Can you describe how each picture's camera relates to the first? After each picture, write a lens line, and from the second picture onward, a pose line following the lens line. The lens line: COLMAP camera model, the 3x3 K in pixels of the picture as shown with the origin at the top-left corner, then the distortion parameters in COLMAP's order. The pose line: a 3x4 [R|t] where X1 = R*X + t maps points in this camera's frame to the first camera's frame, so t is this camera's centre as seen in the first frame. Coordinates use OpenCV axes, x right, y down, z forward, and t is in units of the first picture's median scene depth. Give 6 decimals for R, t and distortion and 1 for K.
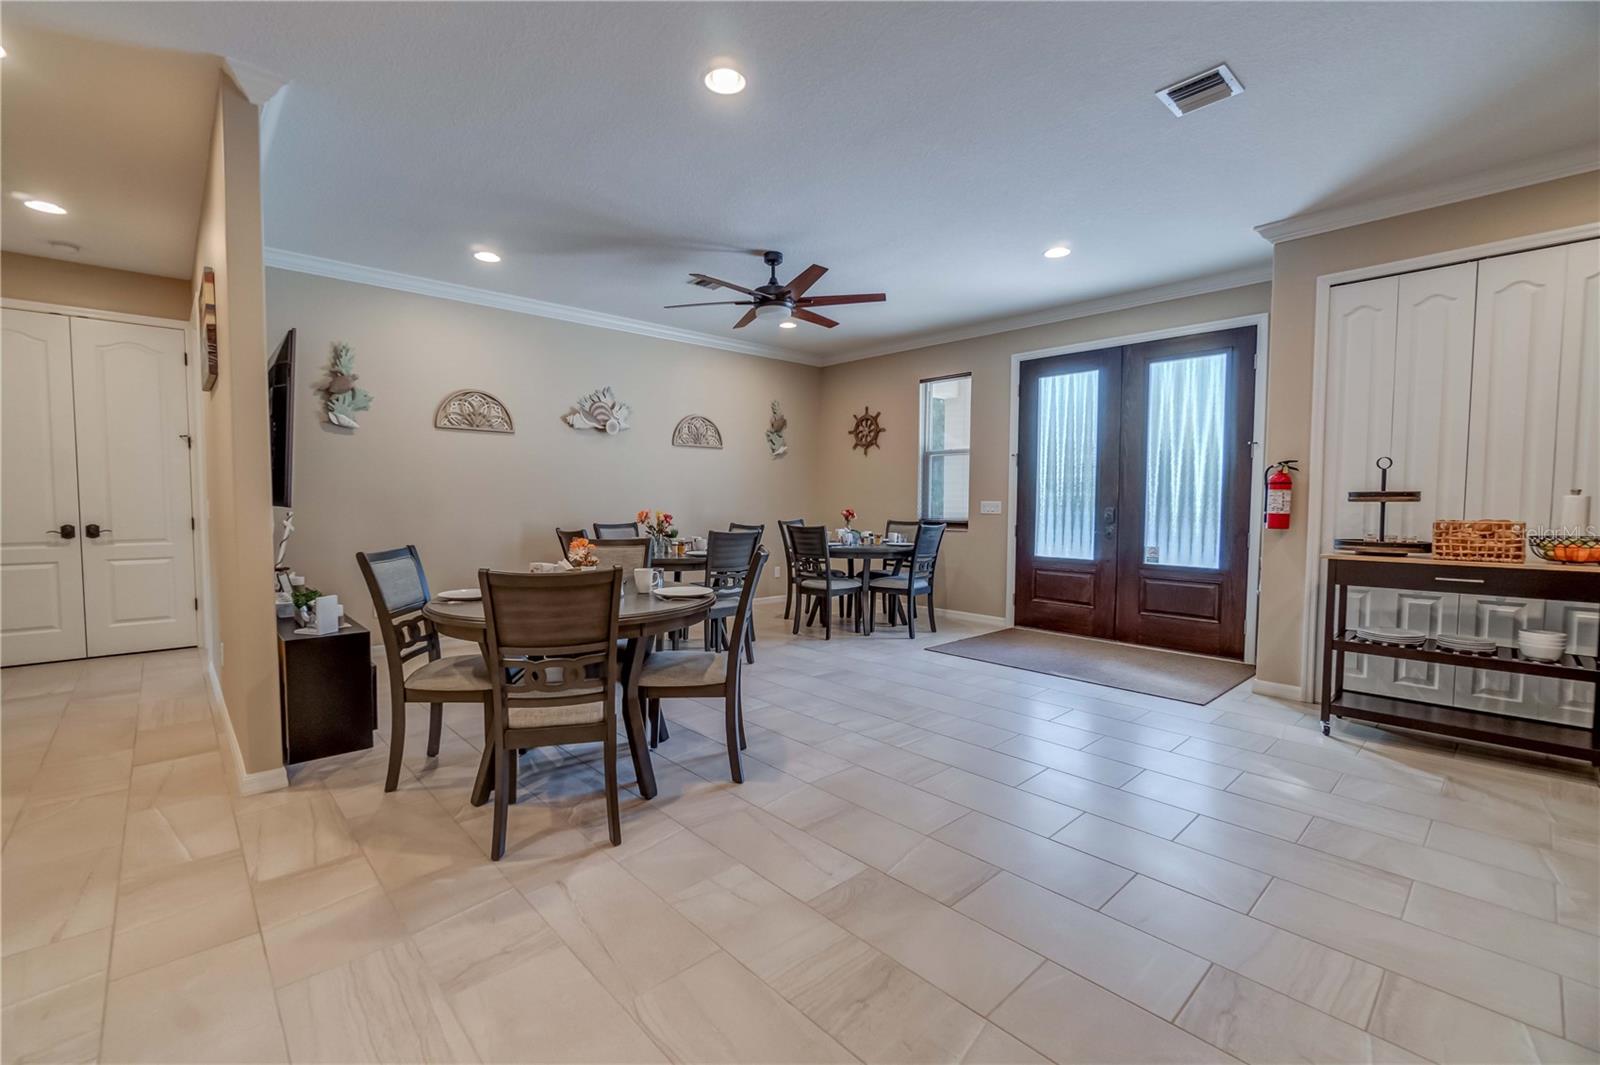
lens RADIAL K [[687.0, 0, 789.6], [0, 687.0, 534.0], [0, 0, 1]] dist [-0.002812, 0.000055]
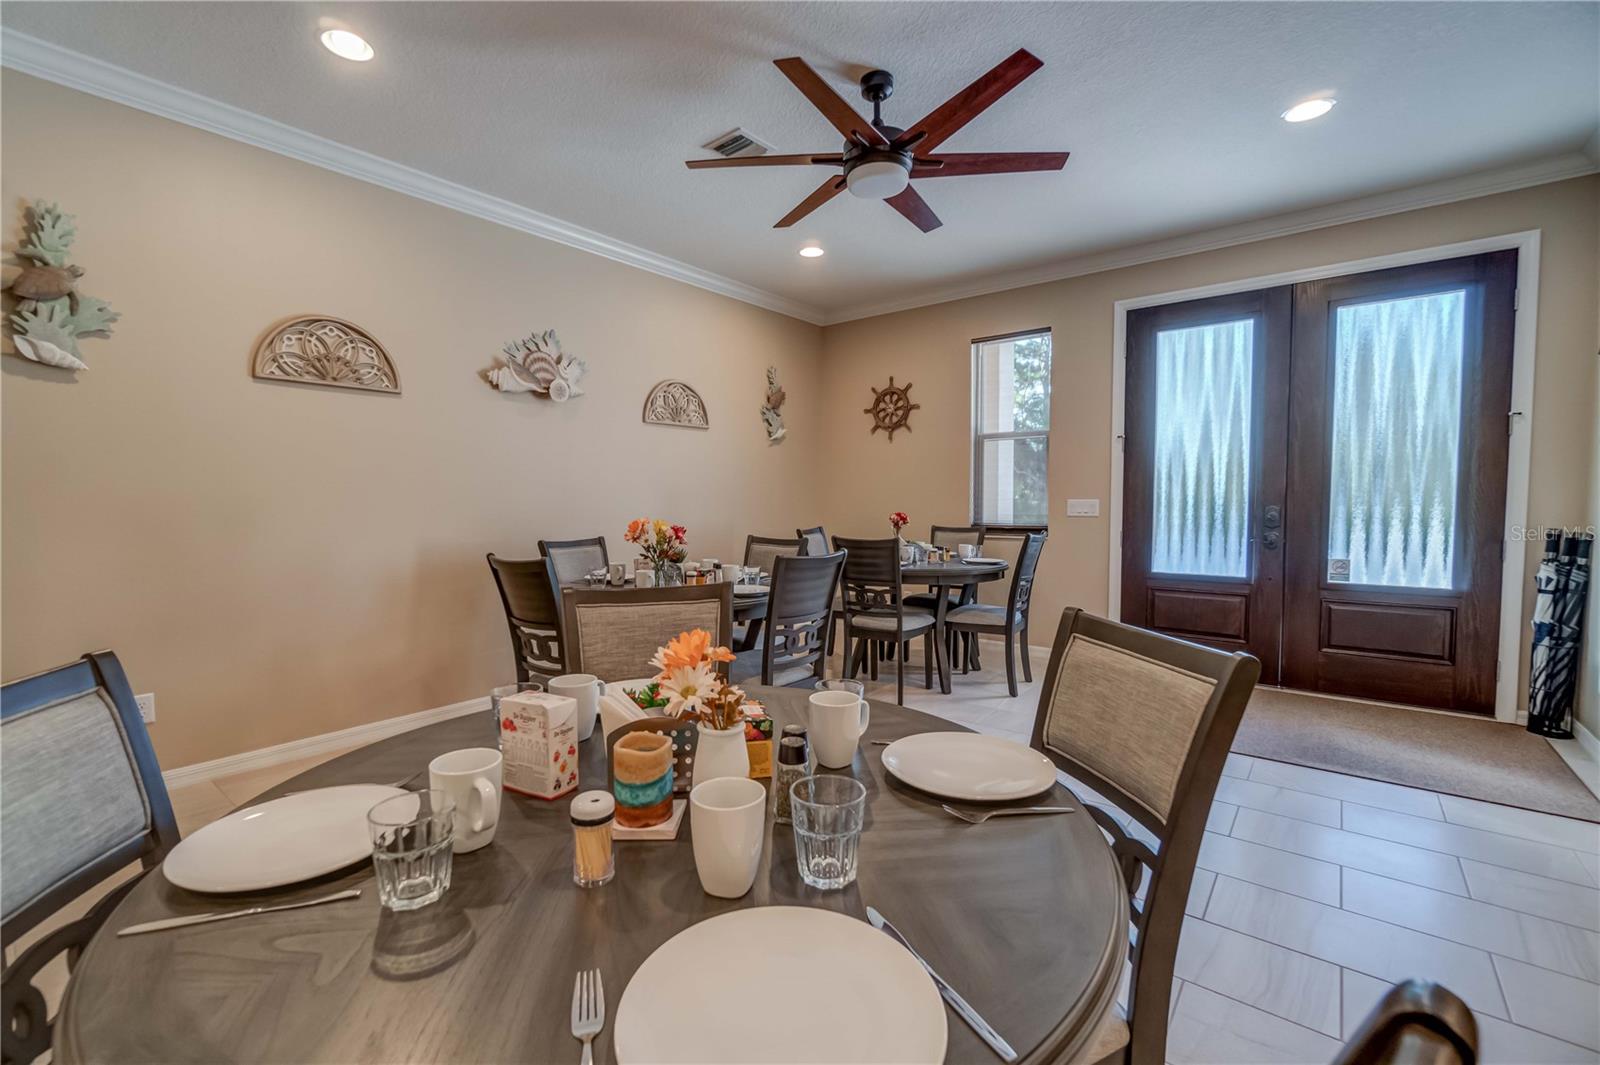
lens RADIAL K [[687.0, 0, 789.6], [0, 687.0, 534.0], [0, 0, 1]] dist [-0.002812, 0.000055]
pose [[0.988856, -0.016495, 0.147959, -0.148489], [0.016491, 0.999863, 0.001255, -0.017576], [-0.147959, 0.001199, 0.988993, 0.339564]]
